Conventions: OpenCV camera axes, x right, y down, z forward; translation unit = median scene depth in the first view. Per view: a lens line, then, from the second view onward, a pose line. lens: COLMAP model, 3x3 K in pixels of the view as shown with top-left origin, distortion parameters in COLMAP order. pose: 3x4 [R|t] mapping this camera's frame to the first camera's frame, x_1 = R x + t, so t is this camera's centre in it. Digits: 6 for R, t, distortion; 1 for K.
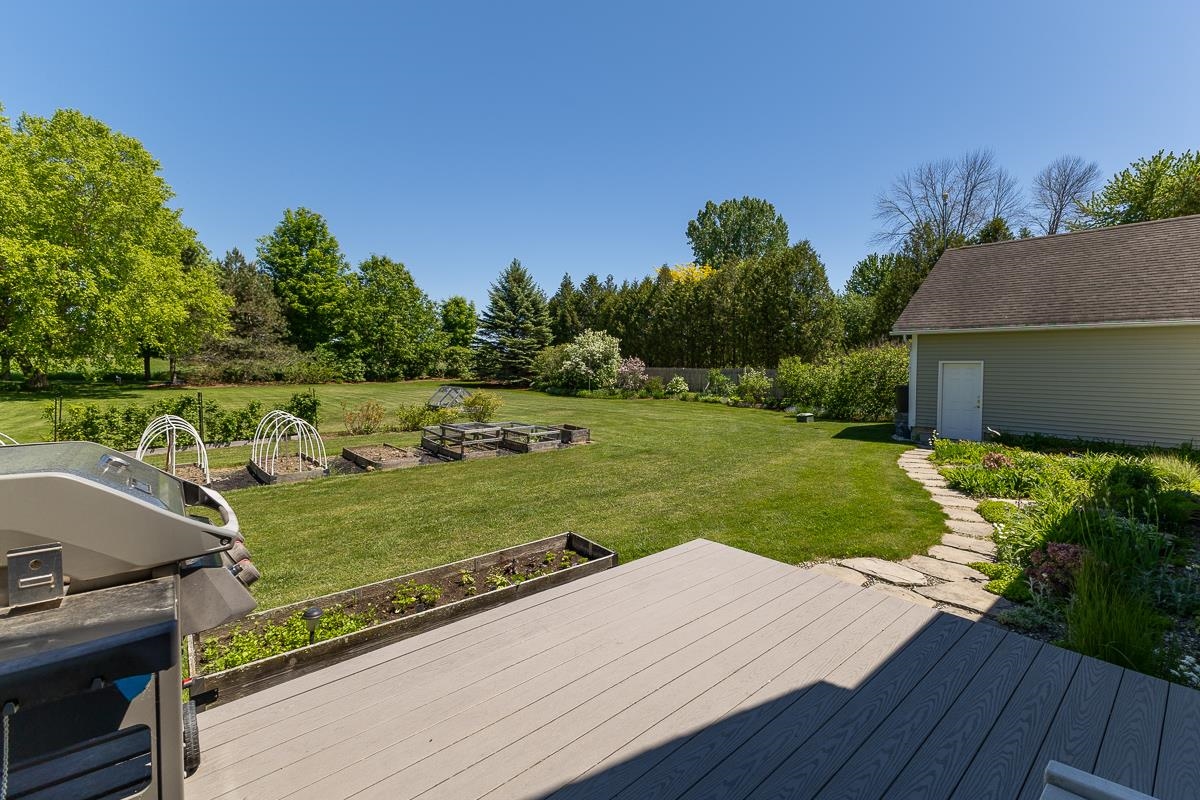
lens RADIAL K [[527.0, 0, 601.4], [0, 527.0, 387.6], [0, 0, 1]] dist [-0.002999, 0.000012]
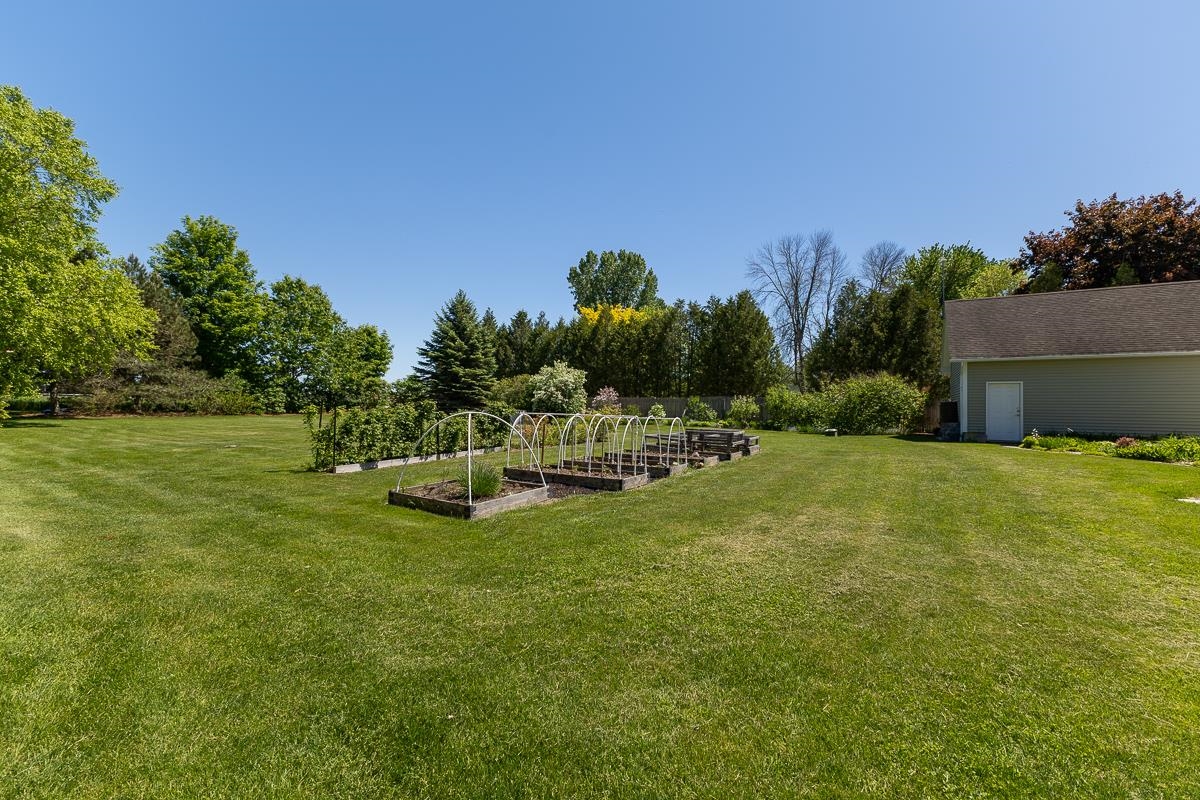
lens RADIAL K [[506.4, 0, 604.4], [0, 506.4, 398.0], [0, 0, 1]] dist [0.000148, 0.000013]
pose [[0.958571, 0.006124, 0.284786, -0.174536], [0.009124, 0.998596, -0.052184, 0.012878], [-0.284706, 0.052620, 0.957170, 0.014714]]
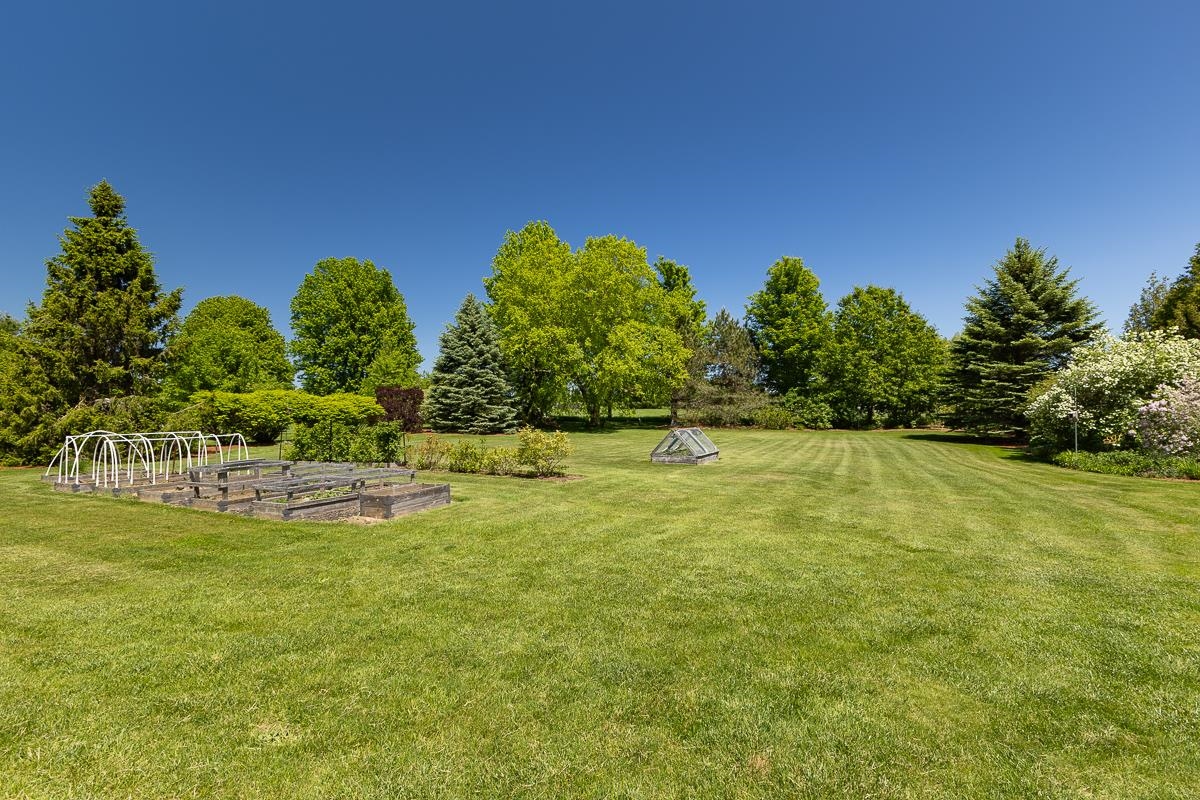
lens RADIAL K [[506.4, 0, 604.4], [0, 506.4, 398.0], [0, 0, 1]] dist [0.000148, 0.000013]
pose [[0.389659, -0.031755, -0.920412, 0.190953], [-0.048719, 0.997295, -0.055033, 0.002608], [0.919670, 0.066286, 0.387057, 0.314271]]
